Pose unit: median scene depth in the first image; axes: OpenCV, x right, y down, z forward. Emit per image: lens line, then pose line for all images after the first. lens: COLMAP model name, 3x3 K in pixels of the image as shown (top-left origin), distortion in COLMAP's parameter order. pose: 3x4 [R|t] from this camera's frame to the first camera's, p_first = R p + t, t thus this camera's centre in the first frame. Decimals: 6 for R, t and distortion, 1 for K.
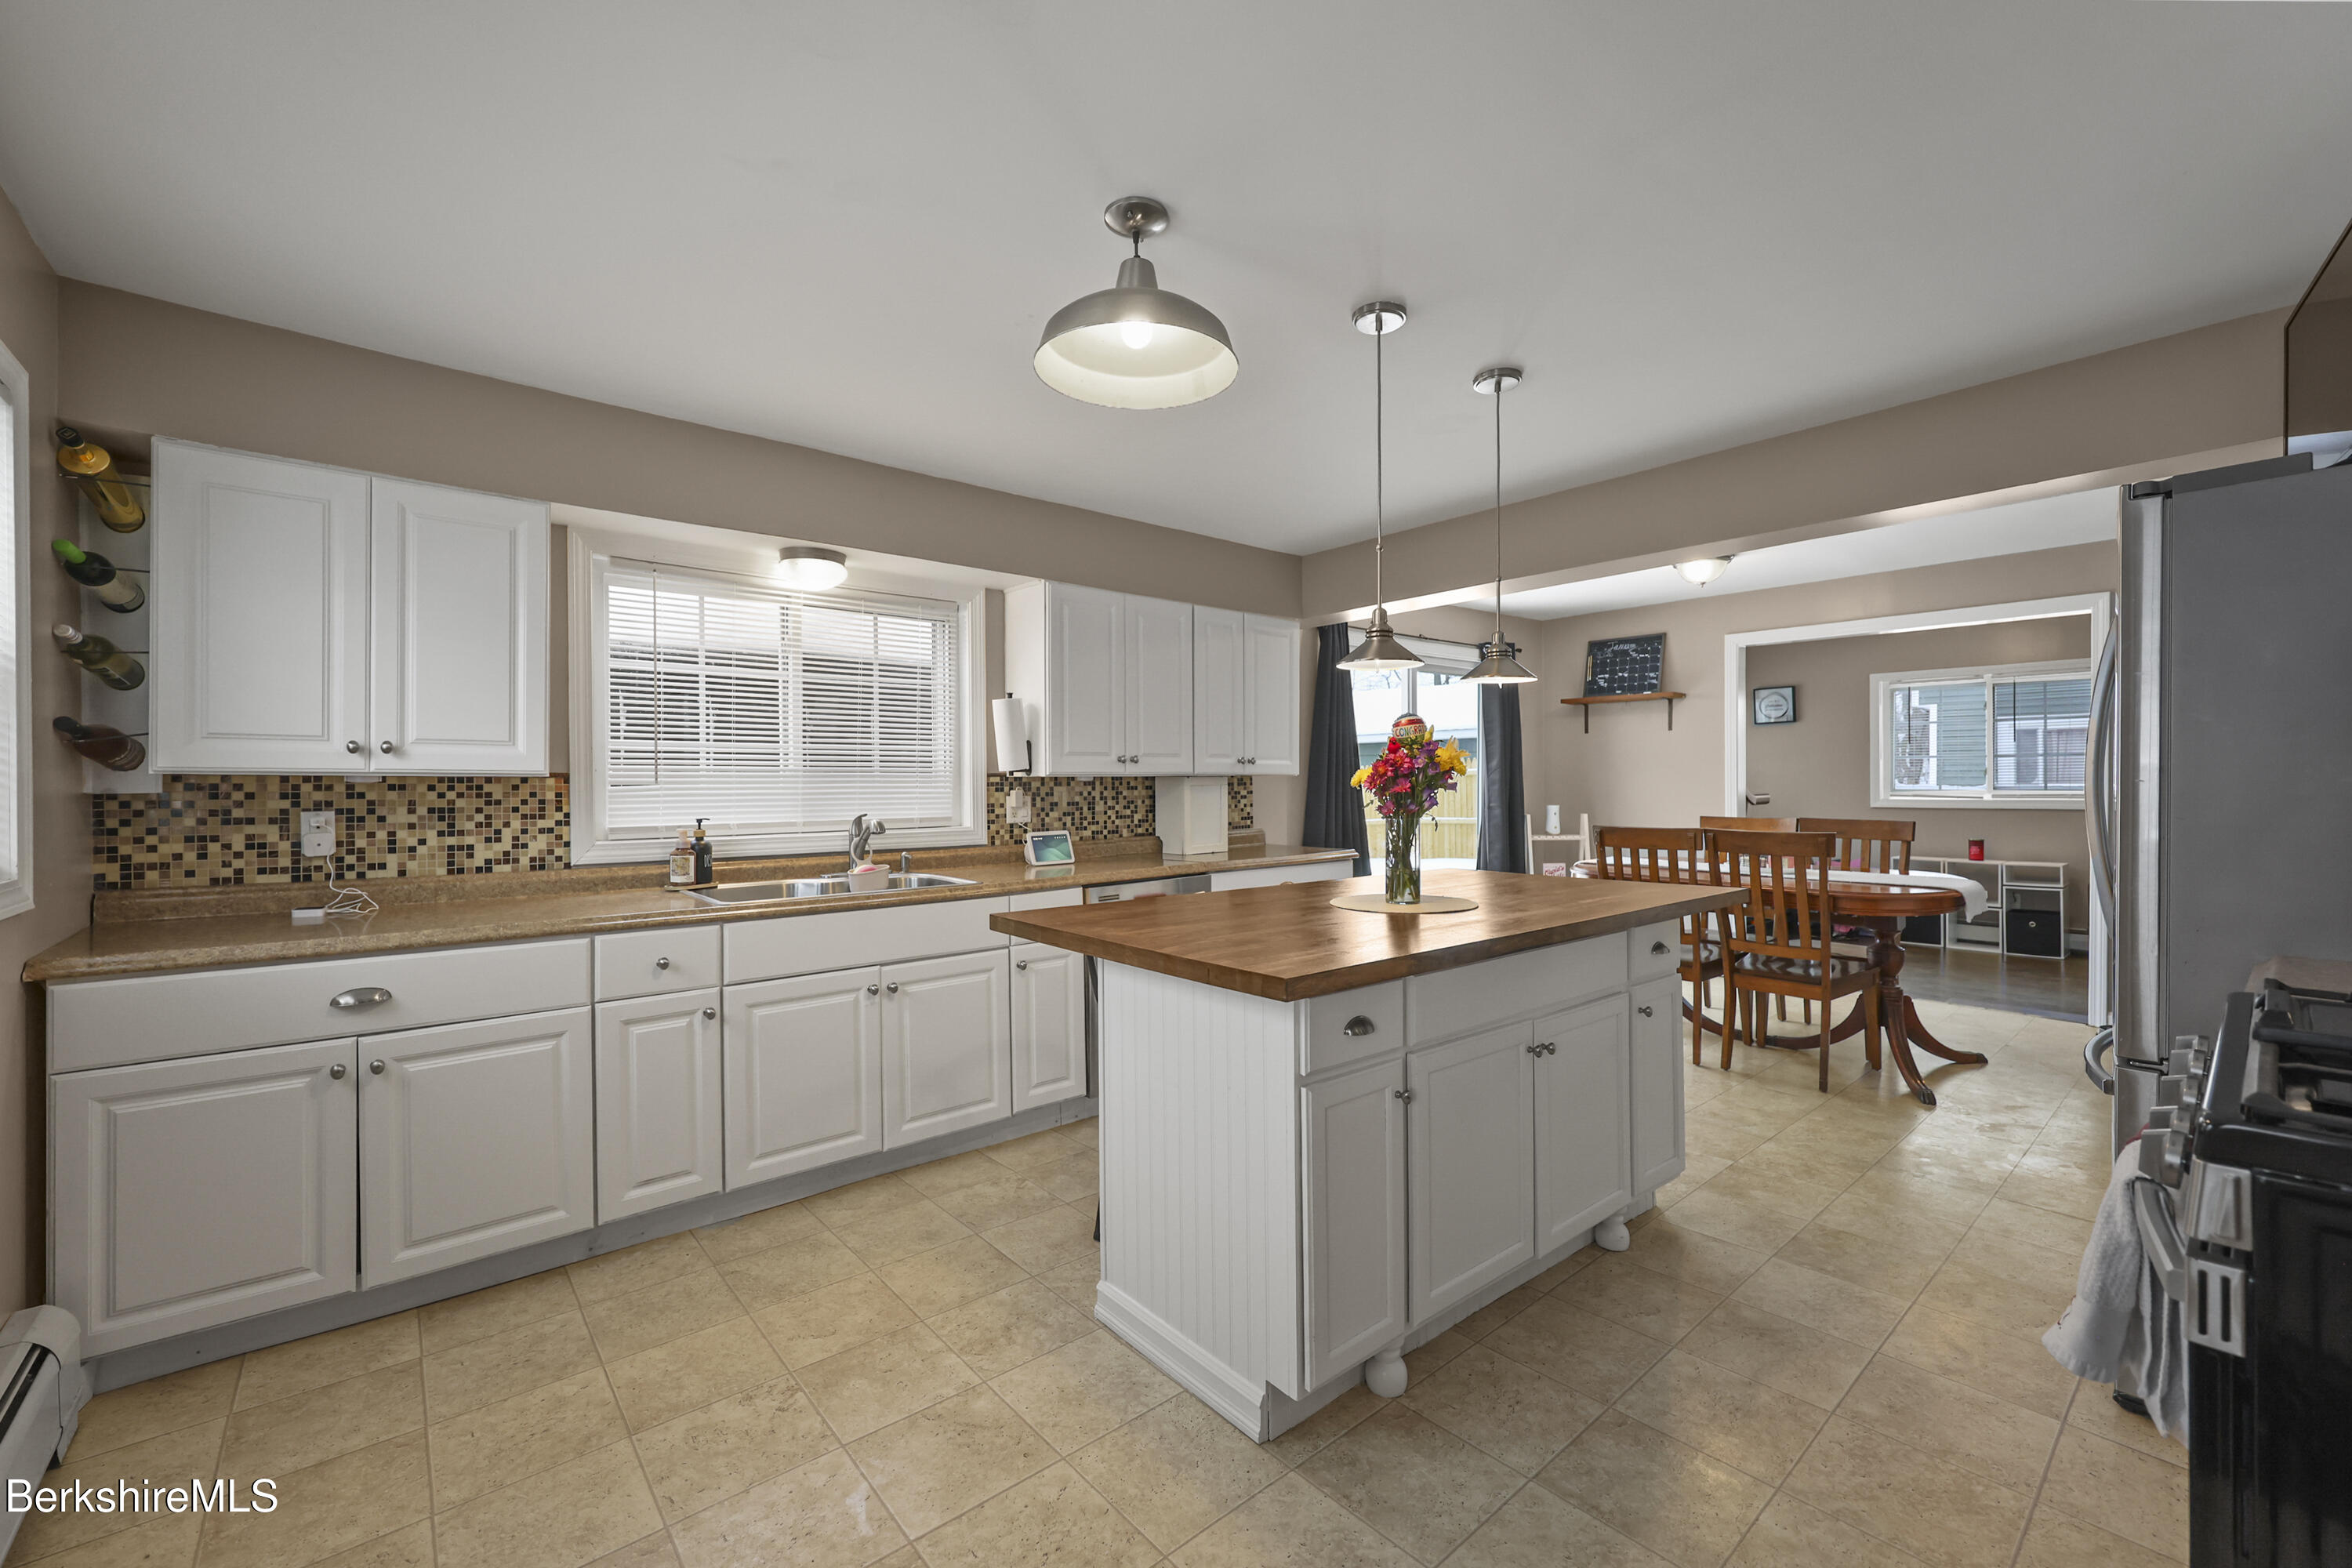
lens RADIAL K [[949.6, 0, 1181.5], [0, 949.6, 782.5], [0, 0, 1]] dist [-0.001152, 0.000008]
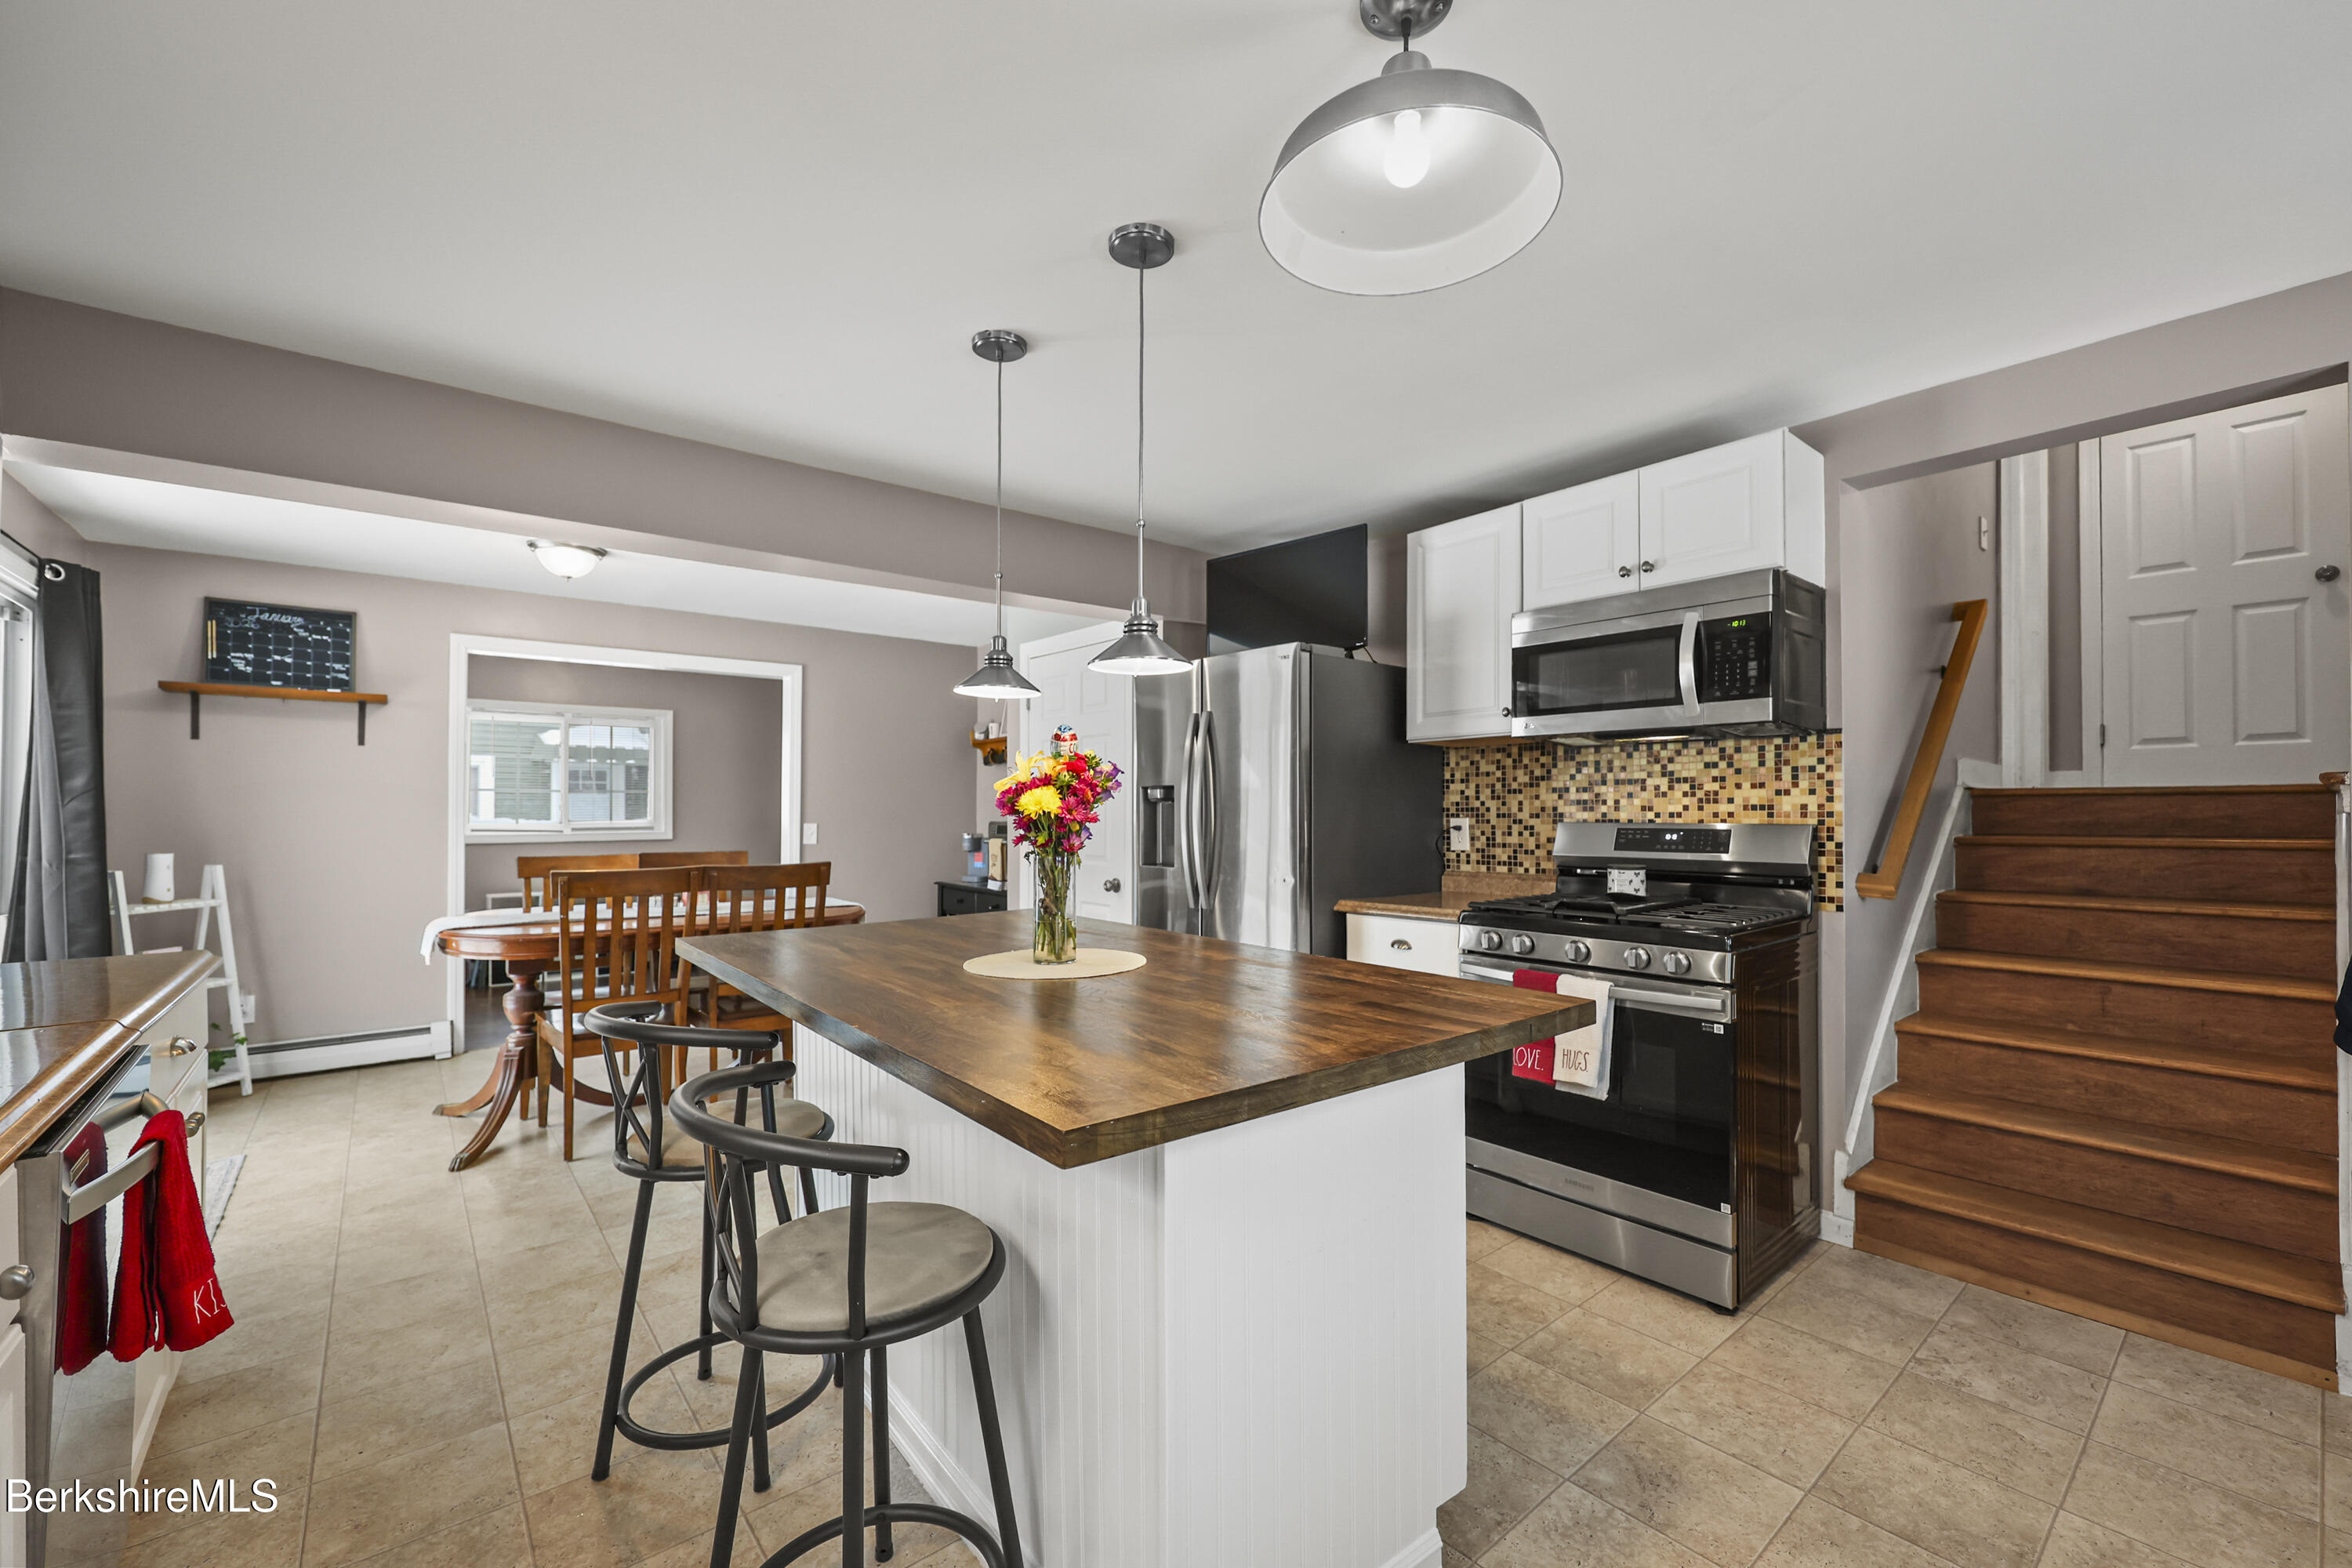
lens RADIAL K [[958.9, 0, 1186.7], [0, 958.9, 804.4], [0, 0, 1]] dist [-0.000879, 0.000082]
pose [[0.008844, 0.012399, 0.999884, -0.388390], [0.003173, 0.999918, -0.012428, 0.003830], [-0.999956, 0.003283, 0.008804, 0.604569]]
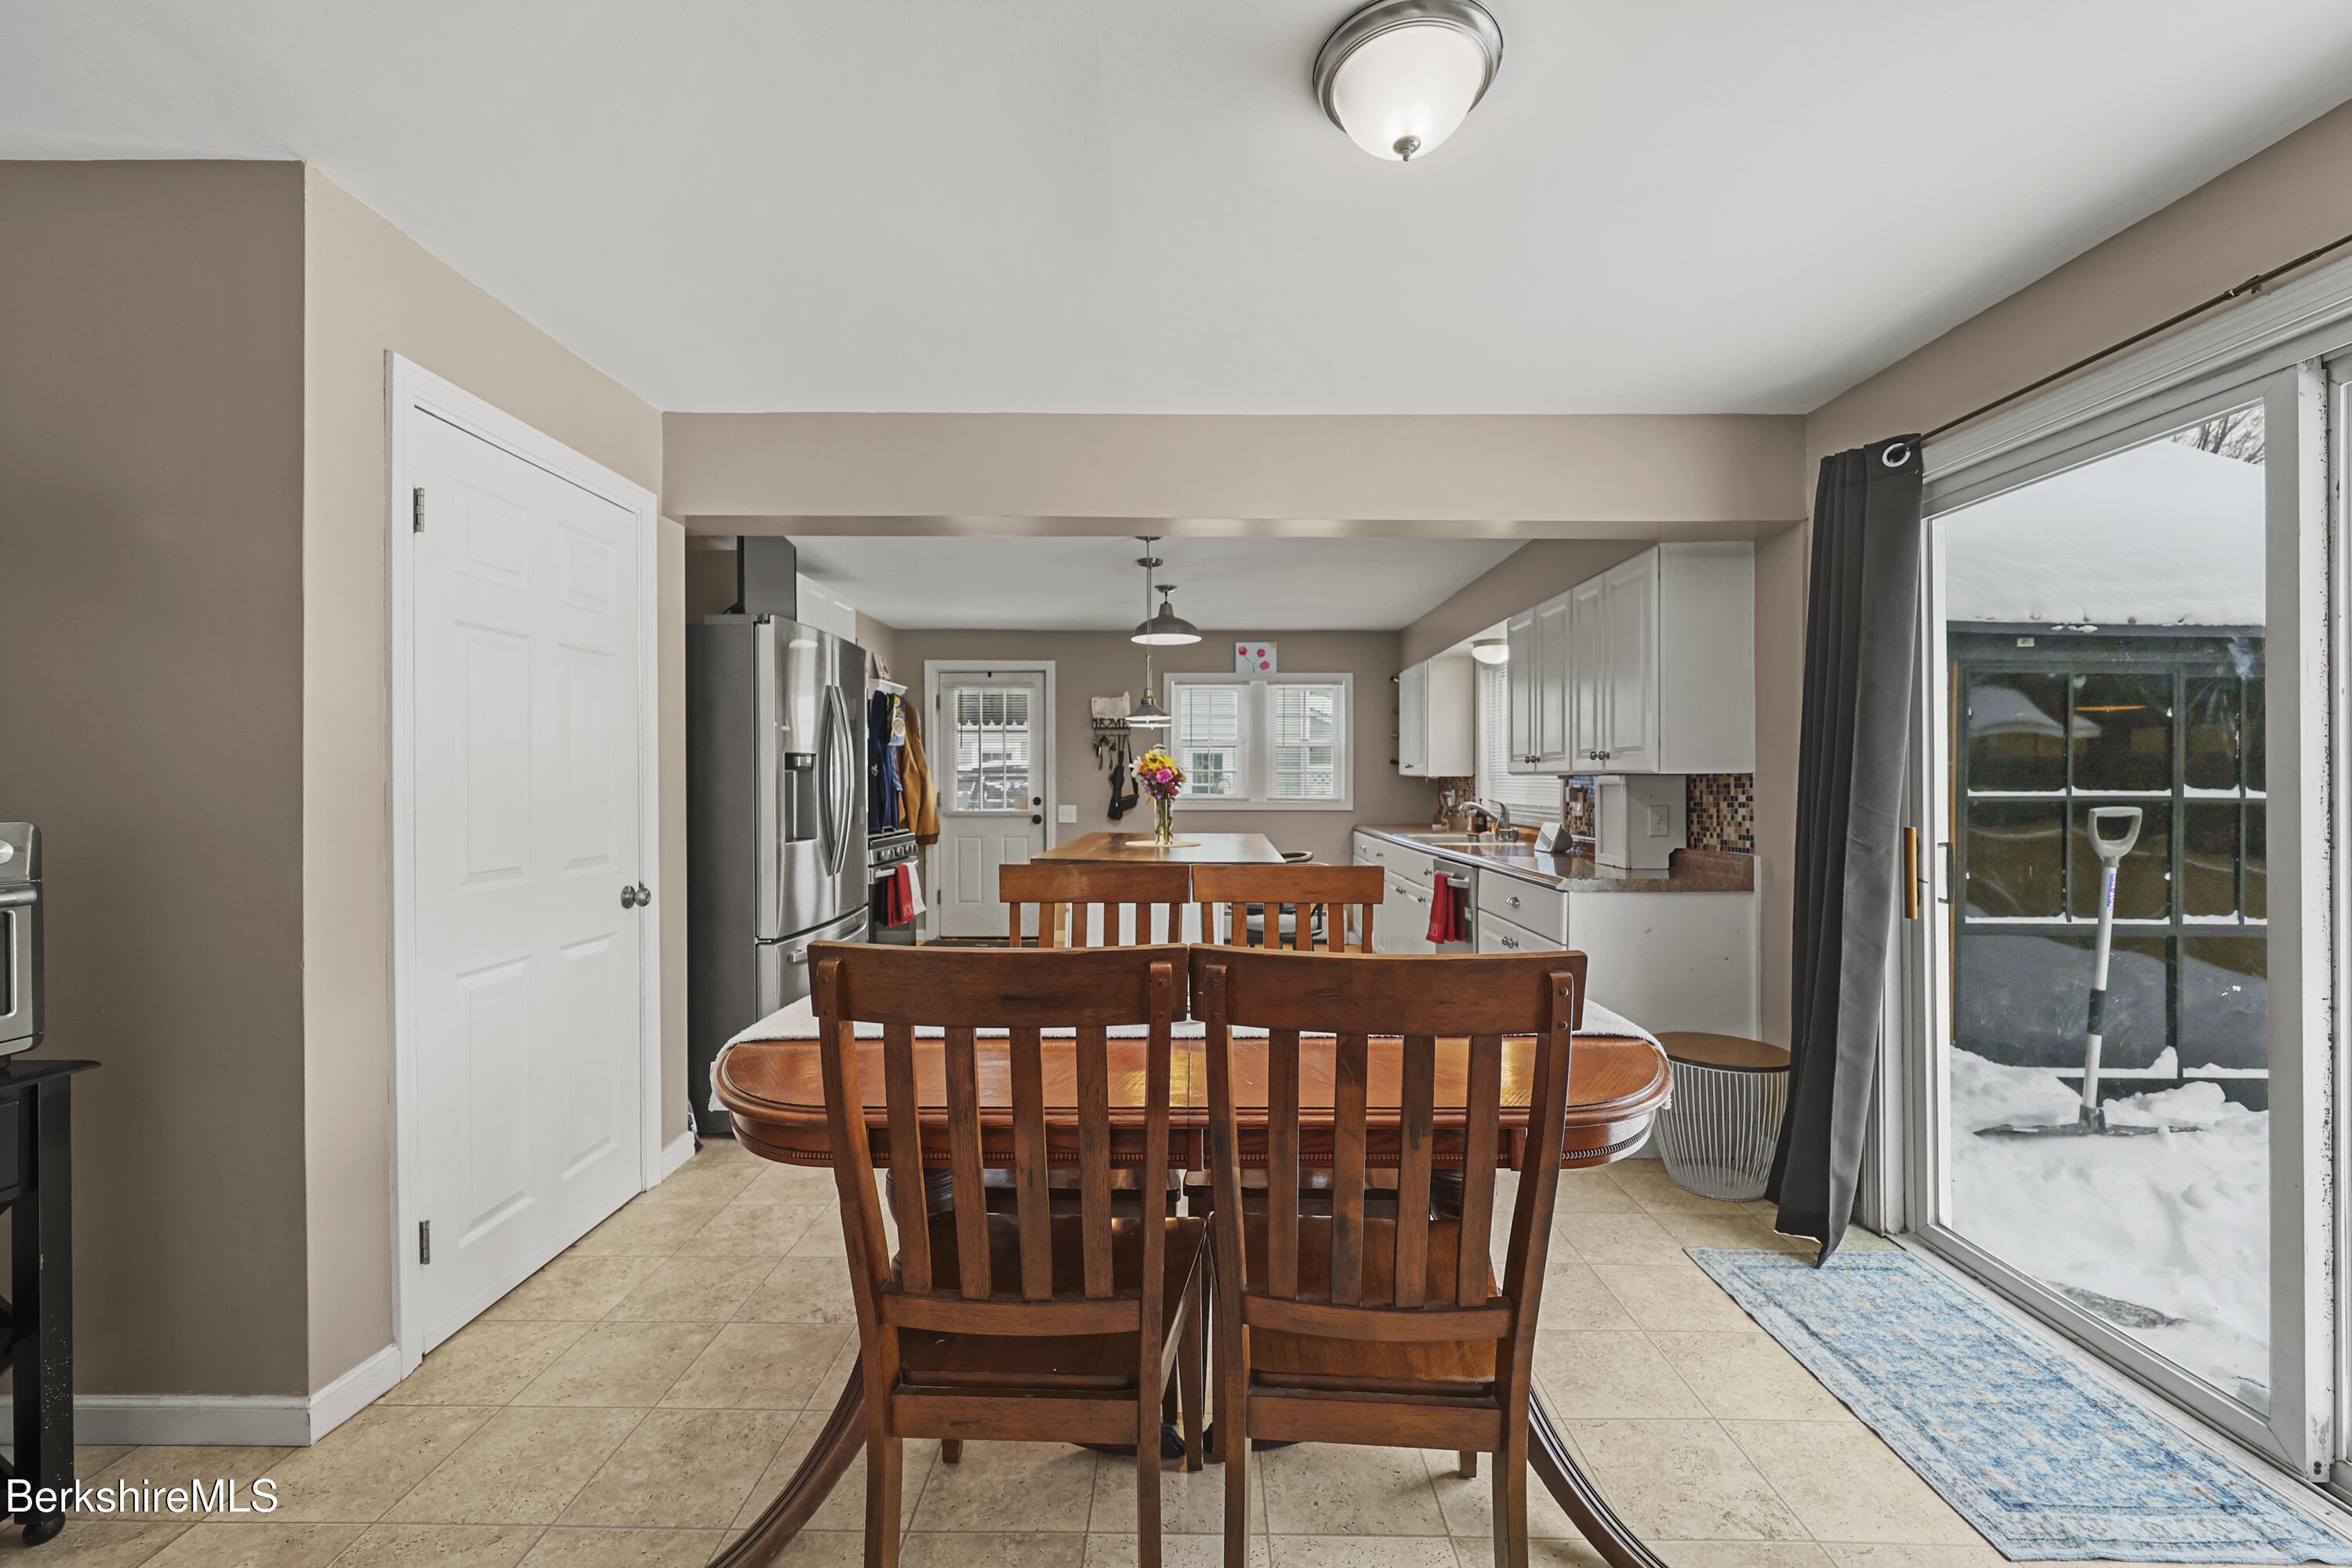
lens RADIAL K [[943.6, 0, 1181.2], [0, 943.6, 782.0], [0, 0, 1]] dist [0.000150, 0.000232]
pose [[-0.655947, 0.006184, -0.754782, 1.117672], [-0.000570, 0.999962, 0.008687, -0.008811], [0.754807, 0.006128, -0.655918, 1.547539]]
